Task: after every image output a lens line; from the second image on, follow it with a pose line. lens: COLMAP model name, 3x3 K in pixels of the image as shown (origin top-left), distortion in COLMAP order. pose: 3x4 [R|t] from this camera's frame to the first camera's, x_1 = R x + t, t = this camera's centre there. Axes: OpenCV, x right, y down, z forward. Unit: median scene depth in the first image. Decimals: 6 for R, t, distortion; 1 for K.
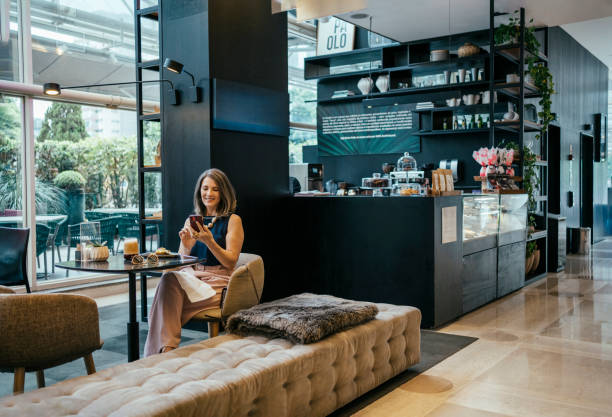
lens RADIAL K [[610.3, 0, 309.0], [0, 610.3, 207.5], [0, 0, 1]] dist [0.007239, 0.014601]
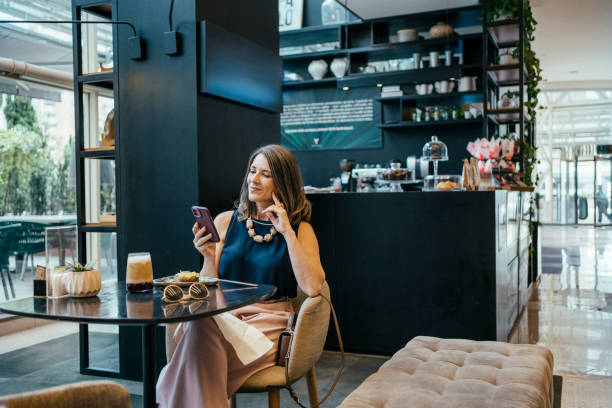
lens RADIAL K [[618.1, 0, 306.0], [0, 618.1, 204.0], [0, 0, 1]] dist [-0.018707, 0.118182]
pose [[0.980840, -0.006249, 0.194716, -0.101903], [0.010297, 0.999751, -0.019782, 0.006898], [-0.194544, 0.021408, 0.980660, 0.167049]]
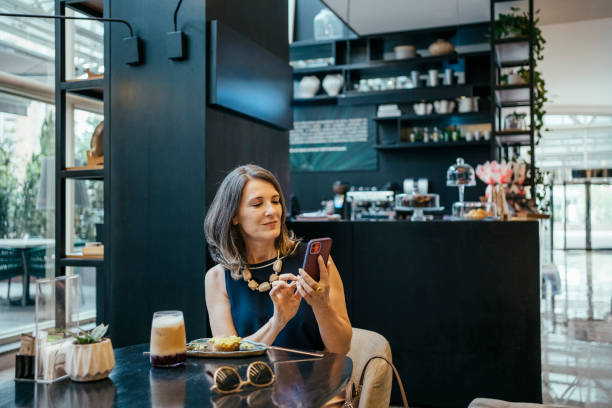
lens RADIAL K [[618.3, 0, 308.4], [0, 618.3, 200.7], [0, 0, 1]] dist [-0.019059, 0.132693]
pose [[0.967751, 0.010653, 0.251685, -0.123199], [0.004005, 0.998328, -0.057656, -0.000772], [-0.251878, 0.056805, 0.966090, 0.231984]]
